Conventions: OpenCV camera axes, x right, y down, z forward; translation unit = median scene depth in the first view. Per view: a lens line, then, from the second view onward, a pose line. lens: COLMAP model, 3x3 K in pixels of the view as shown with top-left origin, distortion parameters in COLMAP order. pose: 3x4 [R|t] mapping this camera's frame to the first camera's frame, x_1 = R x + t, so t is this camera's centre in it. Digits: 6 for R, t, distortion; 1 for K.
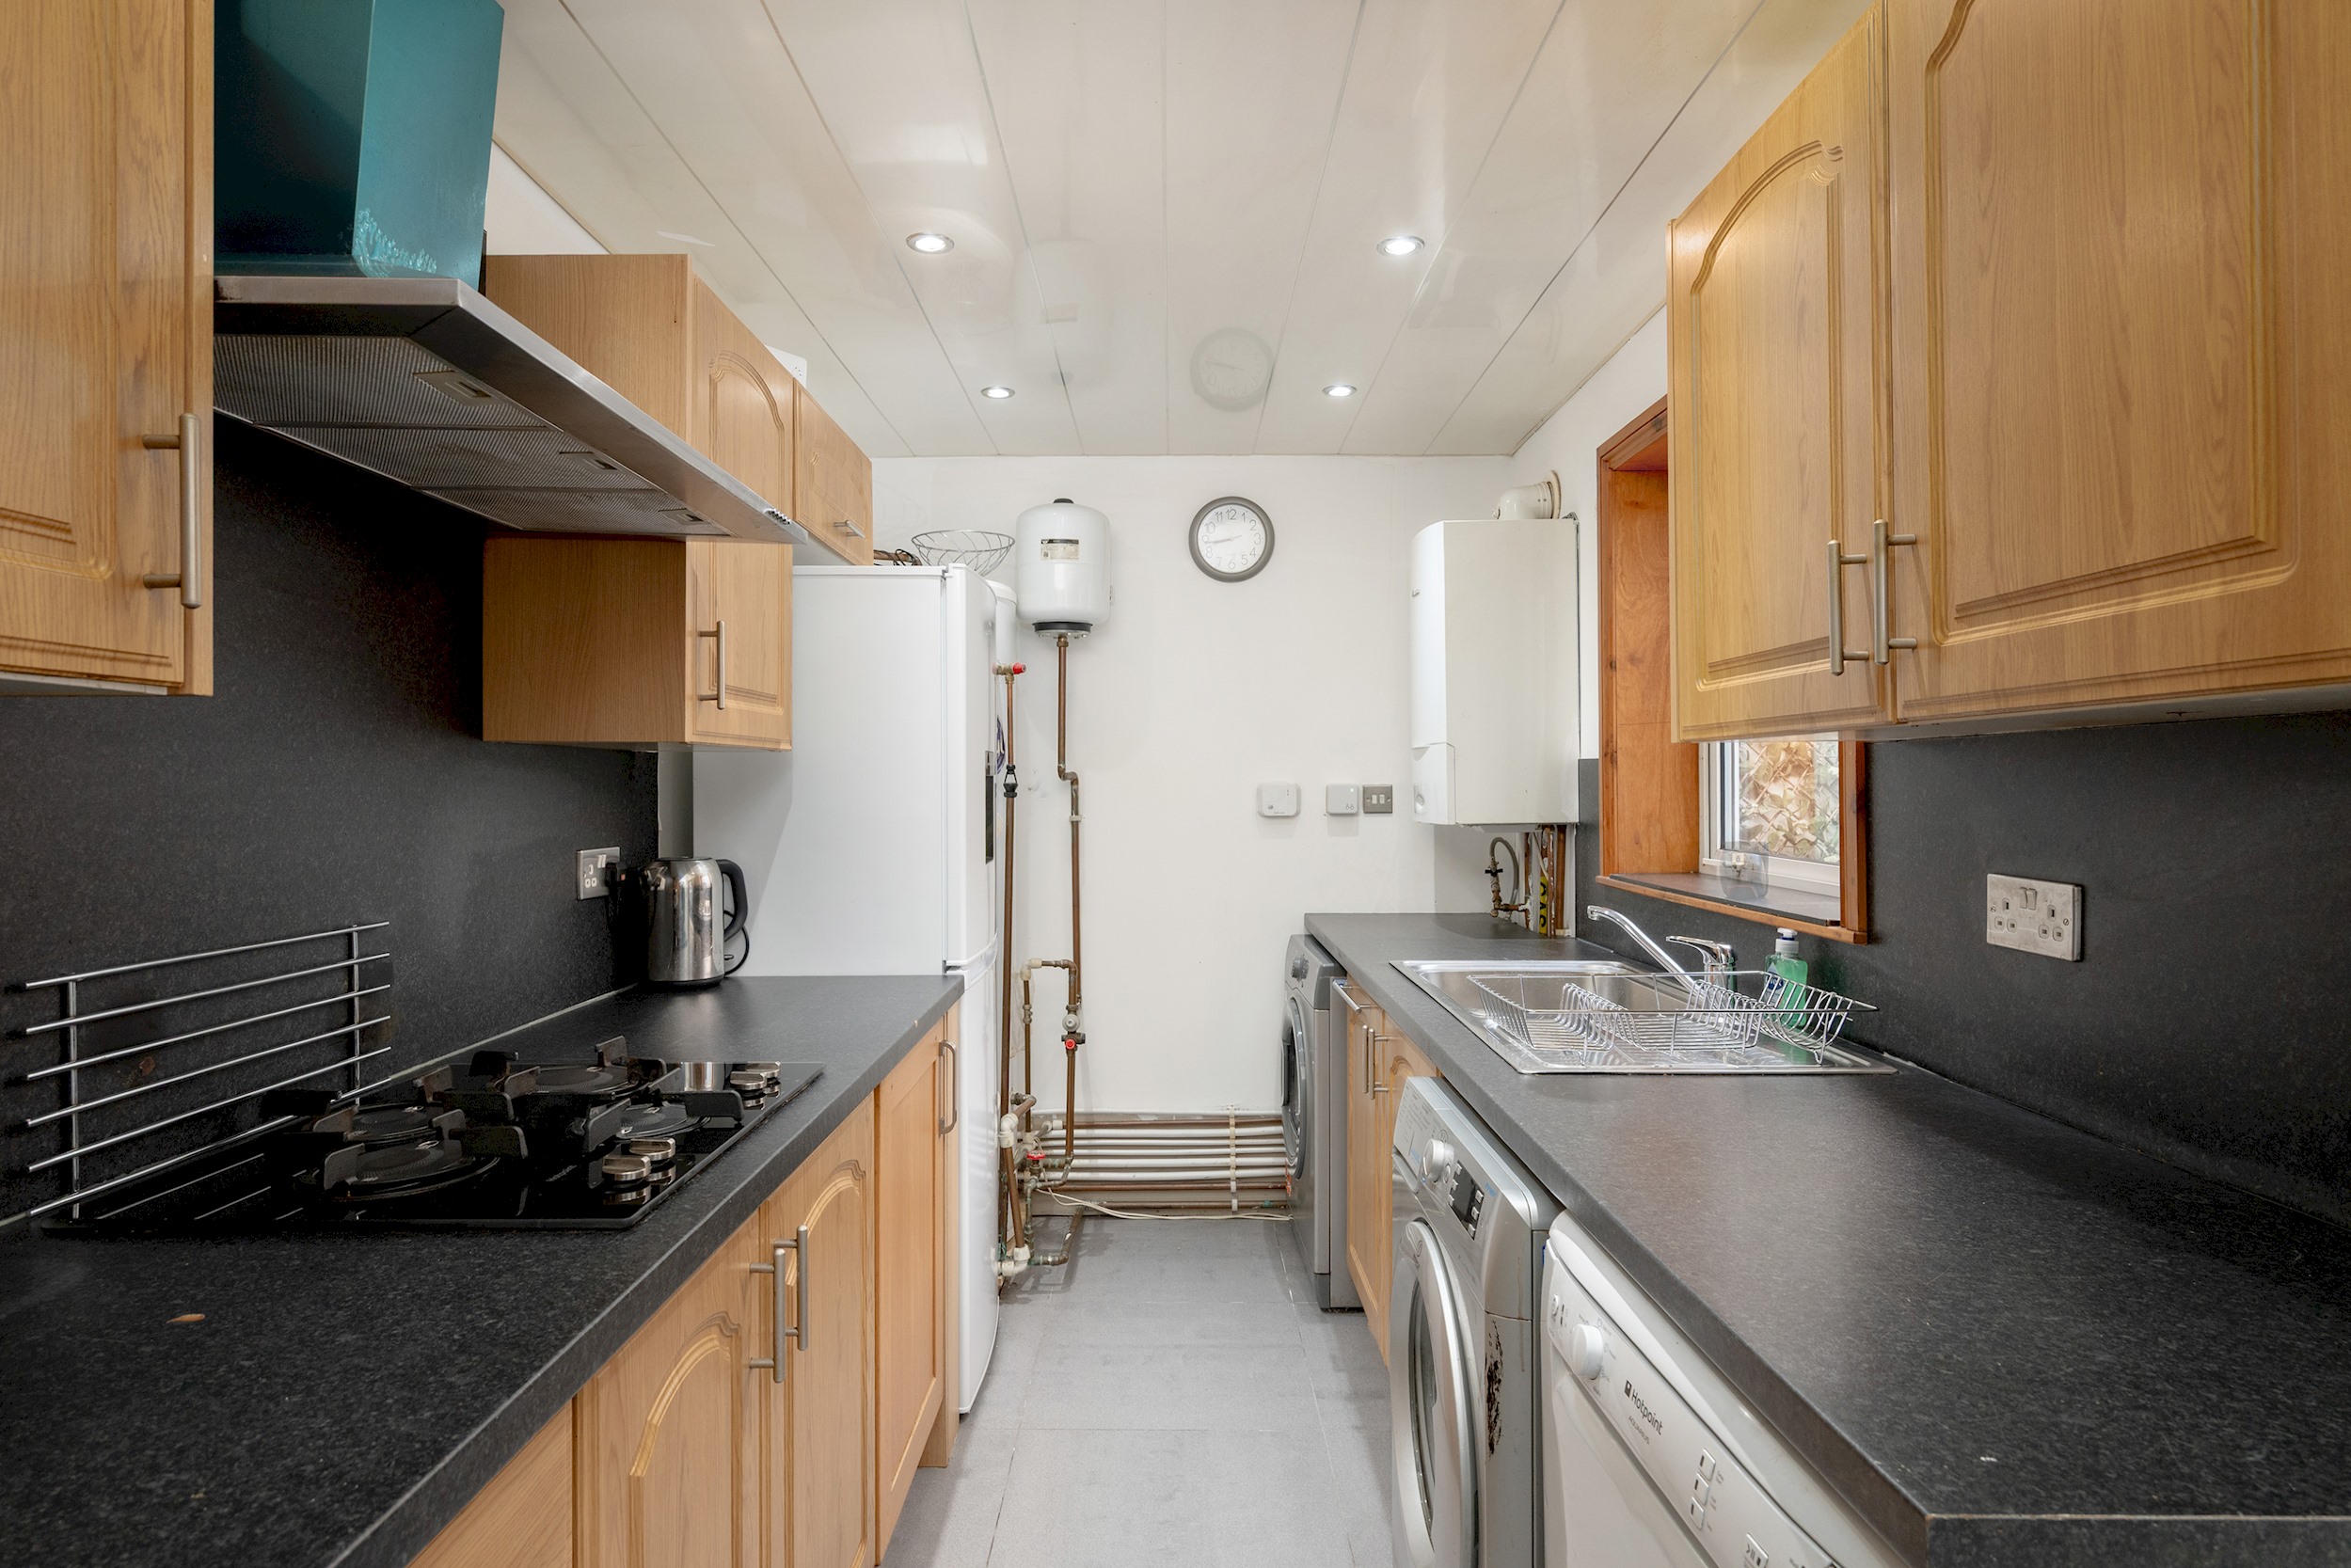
lens RADIAL K [[1217.0, 0, 1178.1], [0, 1217.0, 789.5], [0, 0, 1]] dist [0.006714, -0.000602]
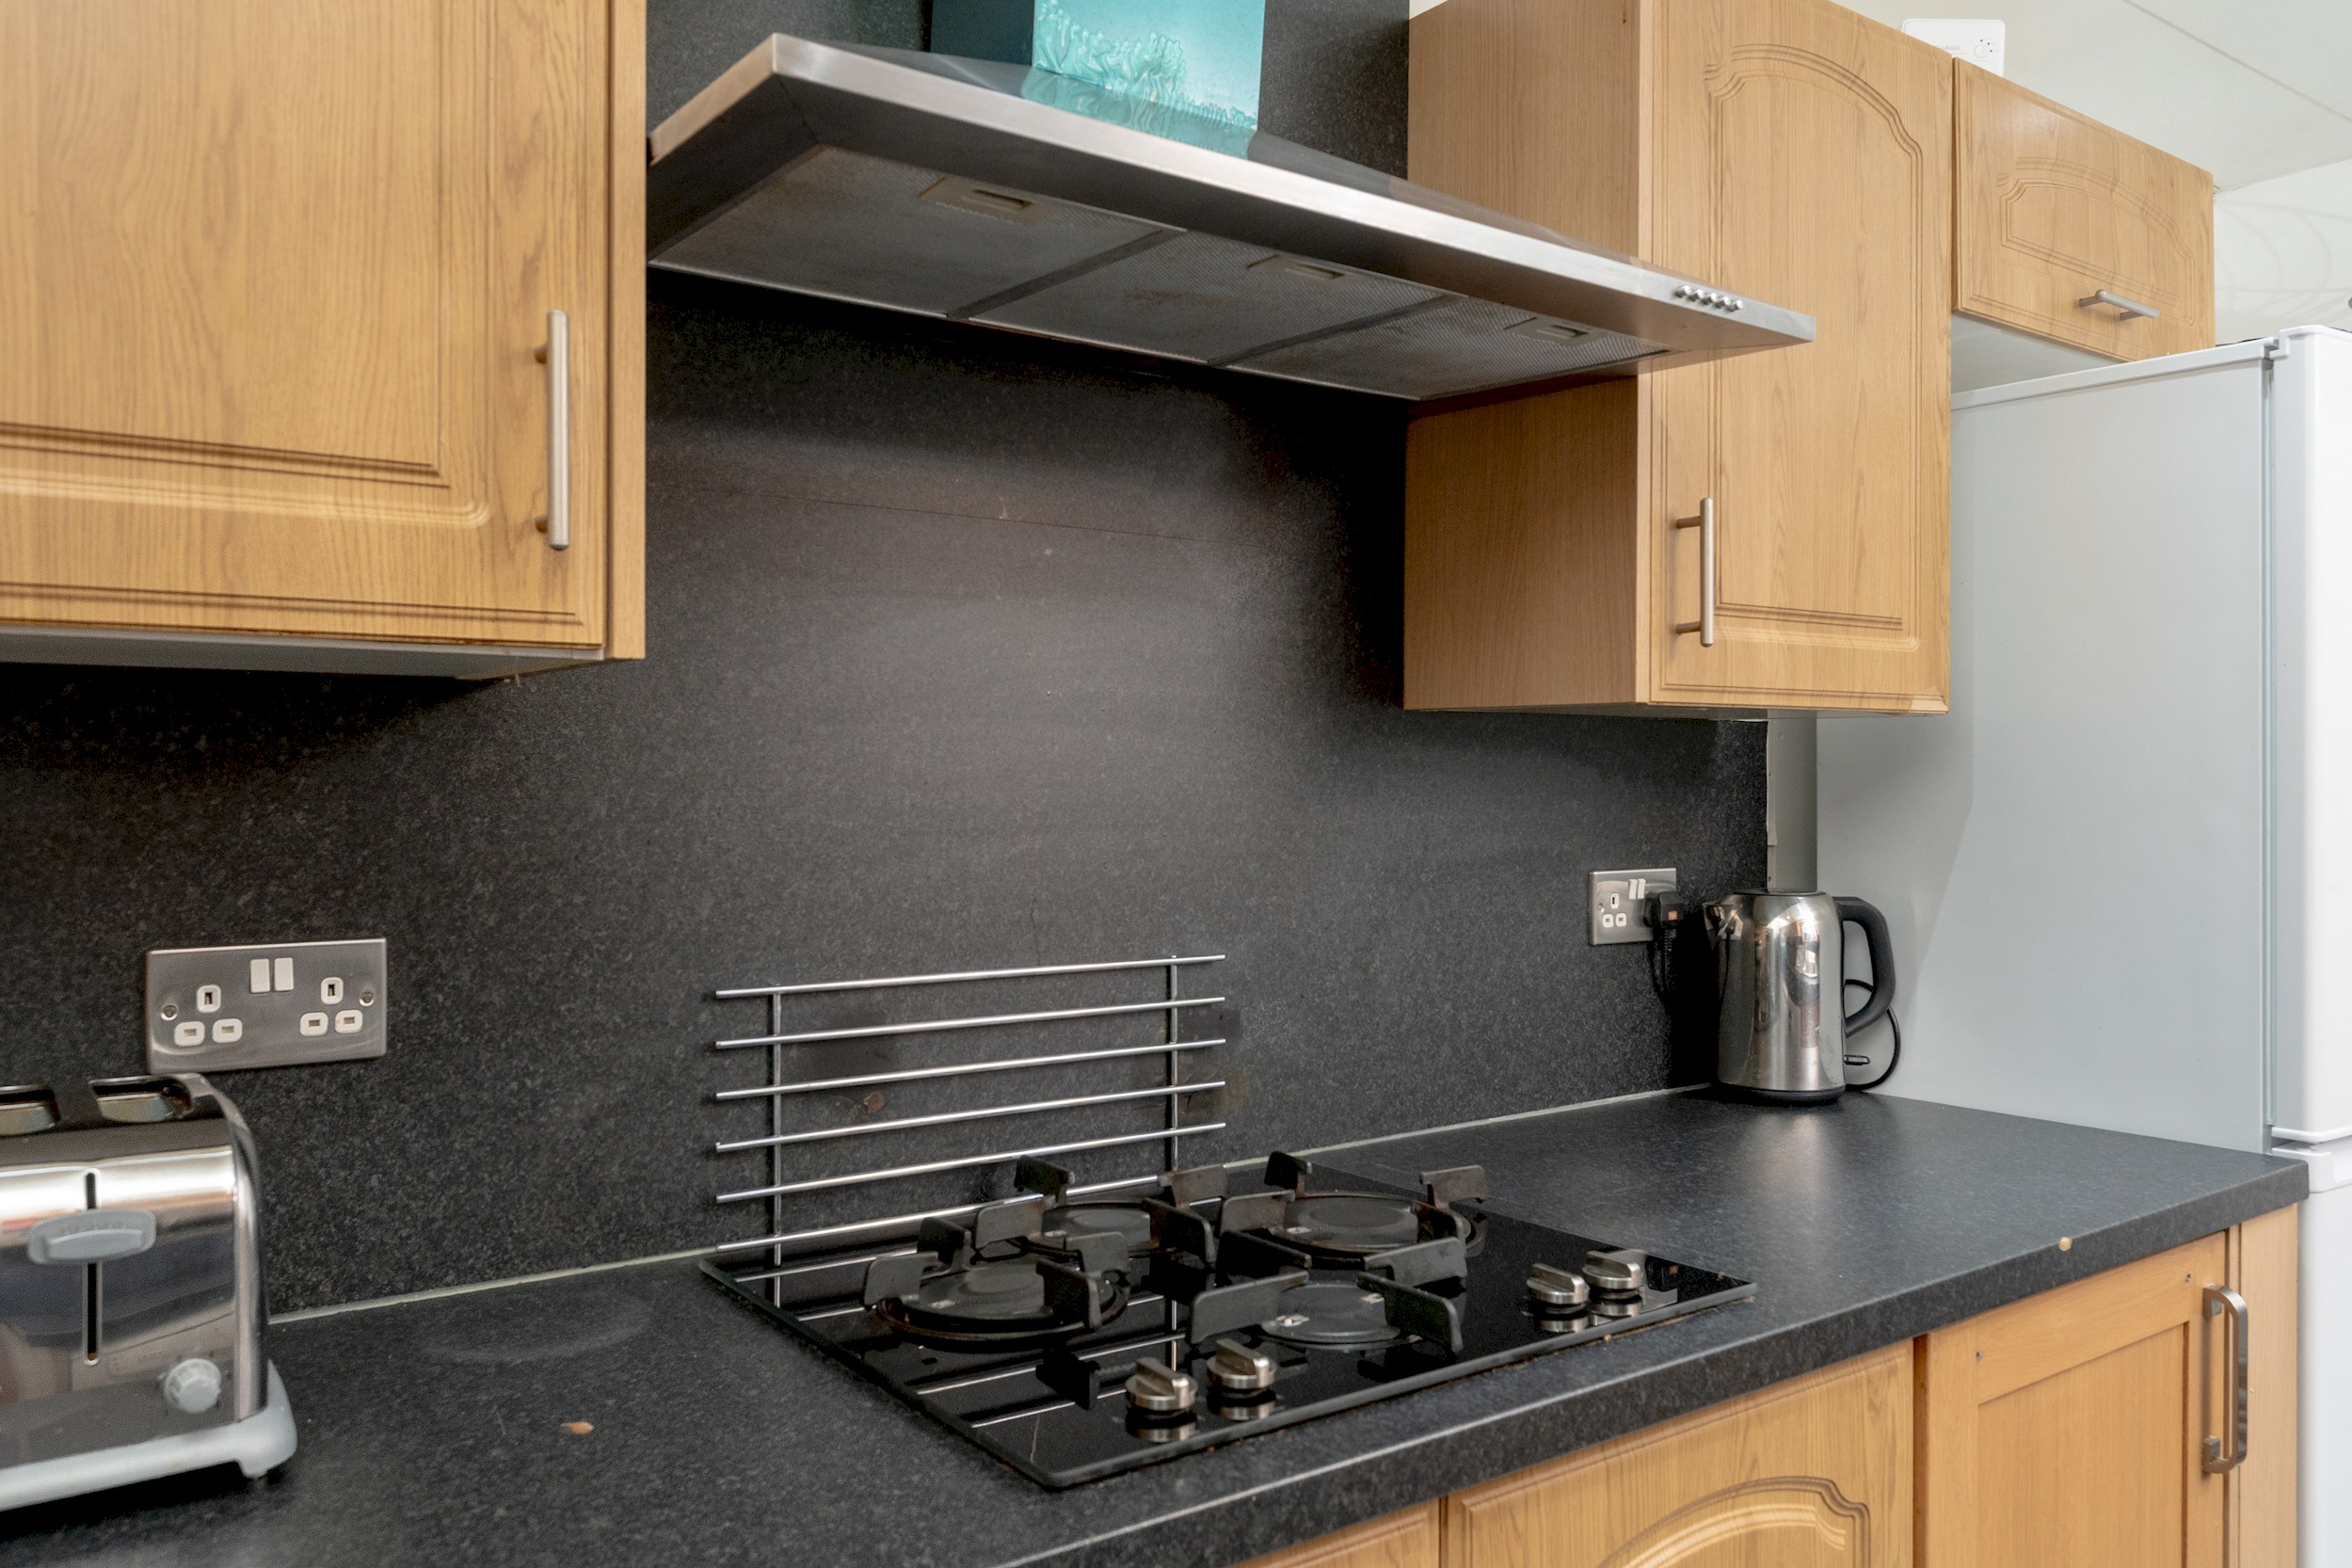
lens RADIAL K [[1743.6, 0, 1171.1], [0, 1743.6, 780.3], [0, 0, 1]] dist [-0.000833, -0.005587]
pose [[0.593871, 0.006449, -0.804535, 0.224751], [-0.006346, 0.999974, 0.003331, -0.001966], [0.804536, 0.003127, 0.593896, 0.402963]]
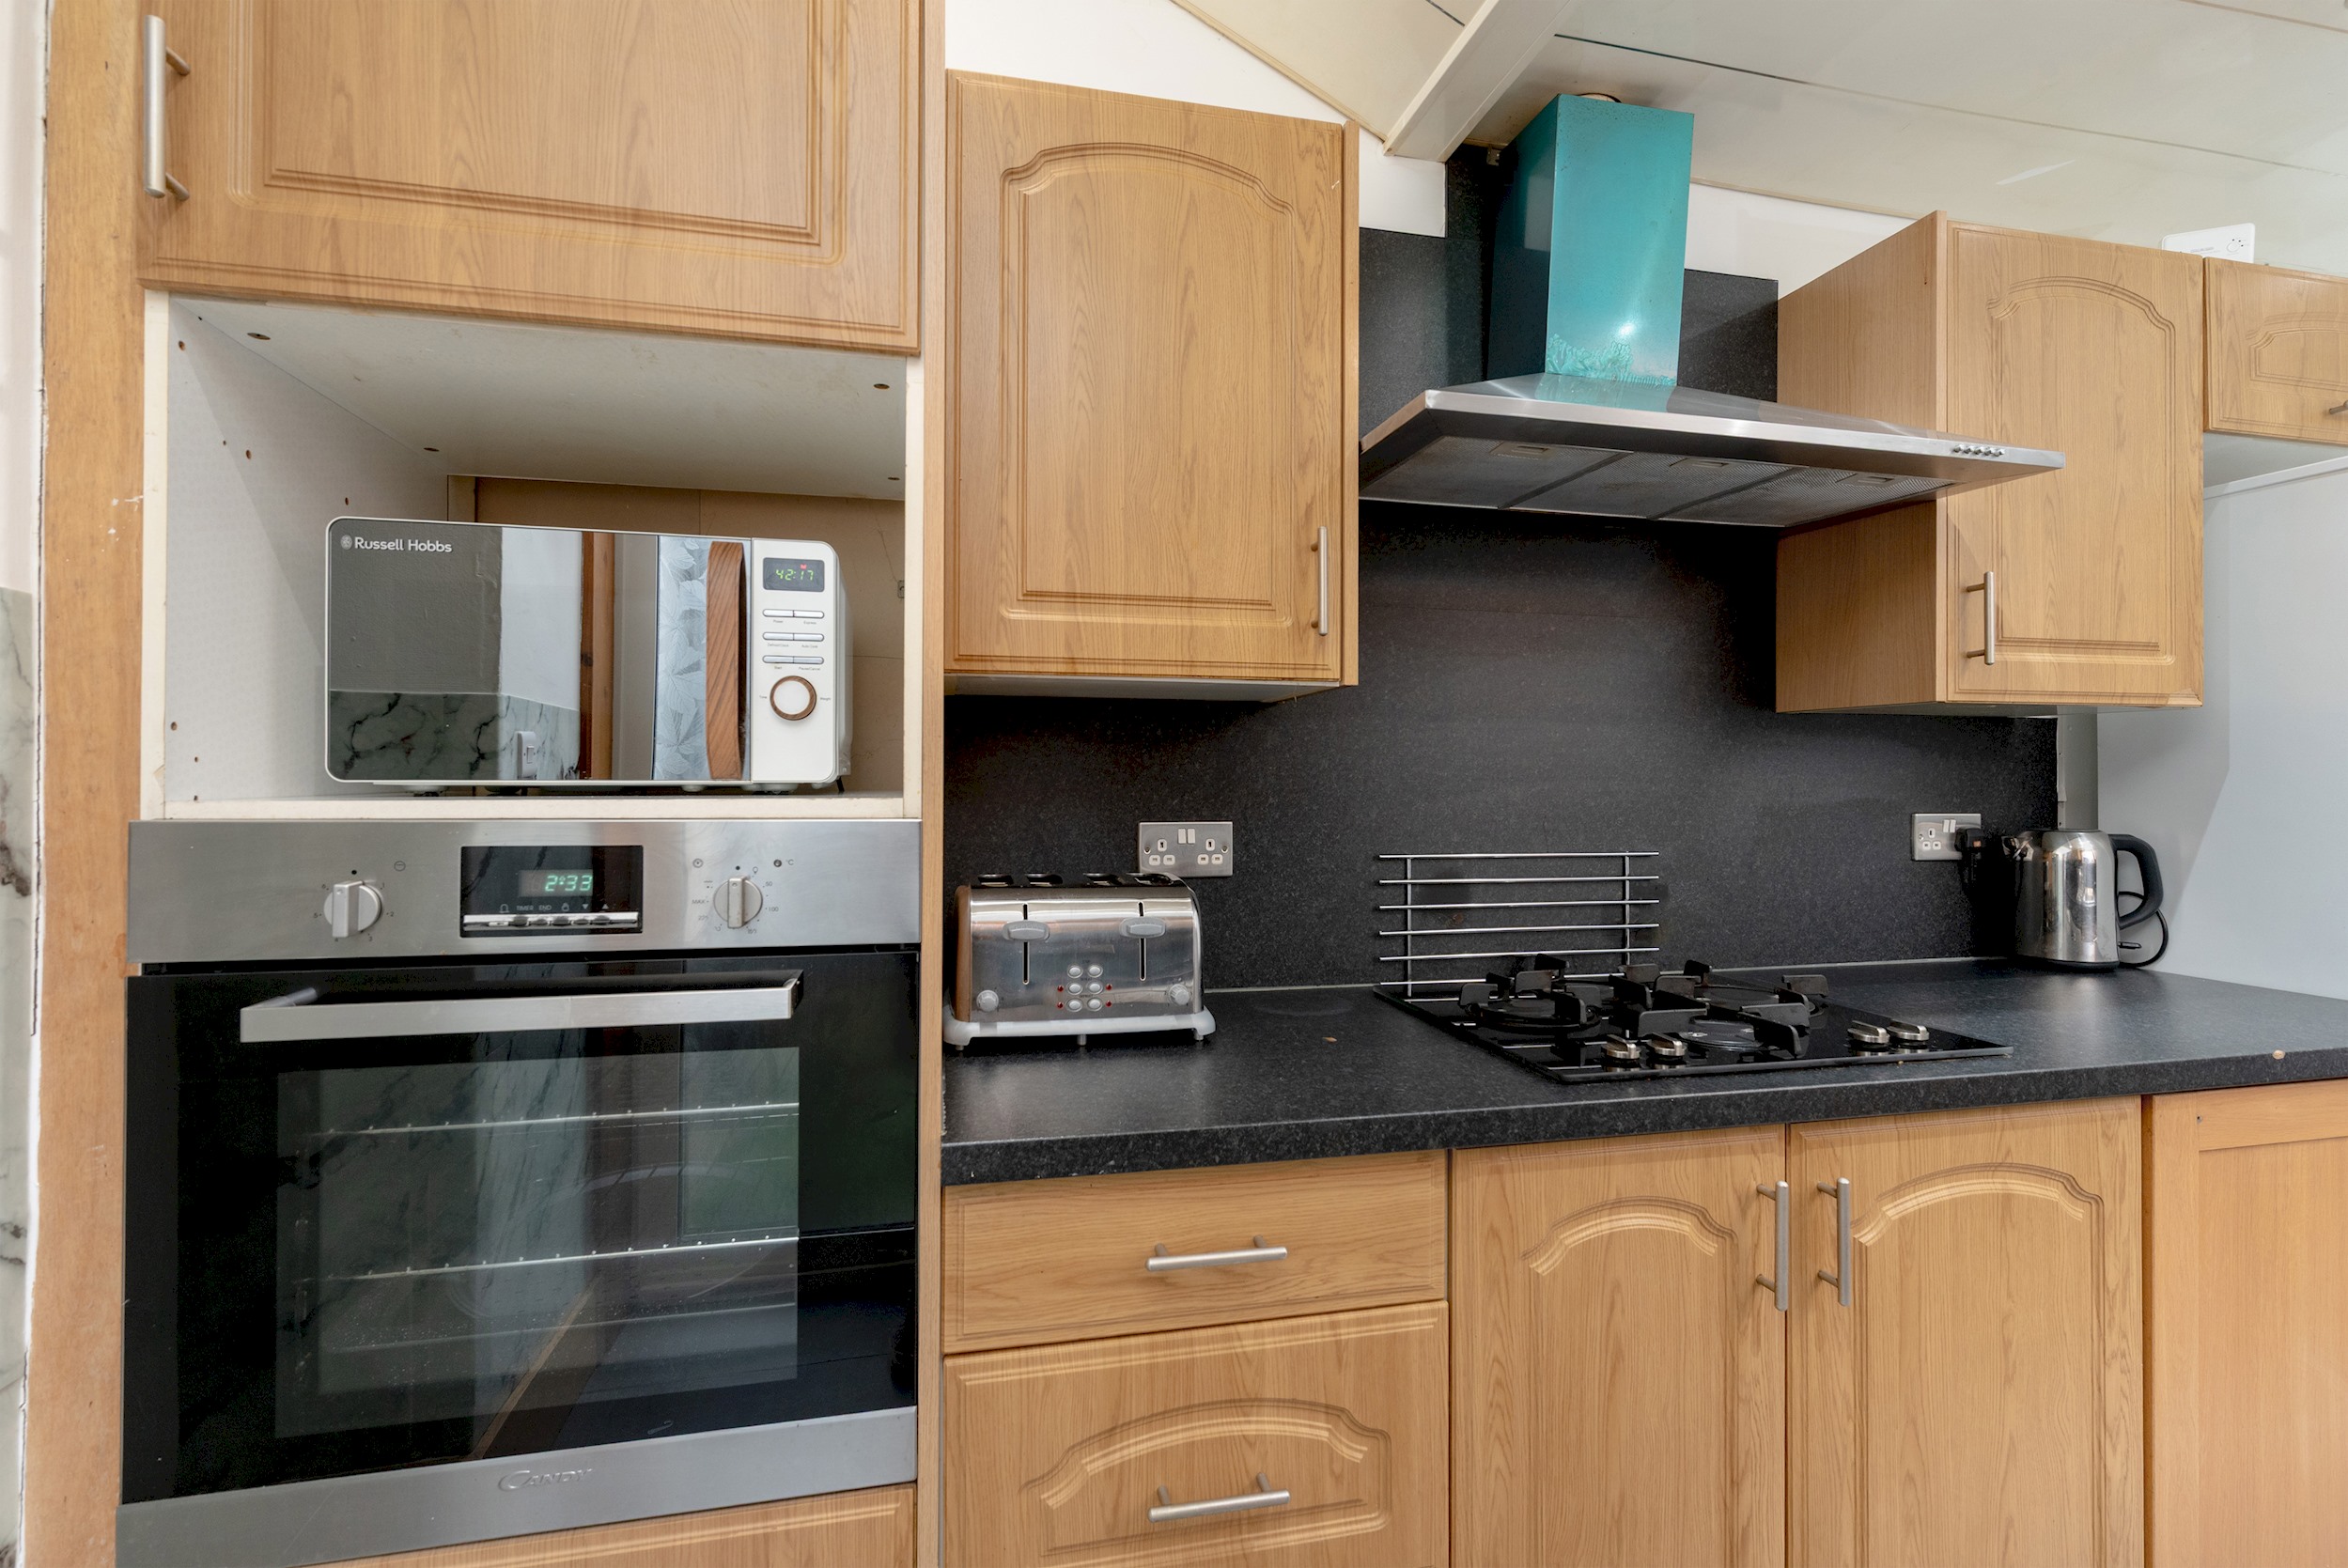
lens RADIAL K [[1050.2, 0, 1181.3], [0, 1050.2, 778.3], [0, 0, 1]] dist [-0.001787, -0.000249]
pose [[0.234515, 0.001028, -0.972112, 0.391058], [-0.004887, 0.999988, -0.000122, 0.037111], [0.972100, 0.004780, 0.234518, 0.278938]]
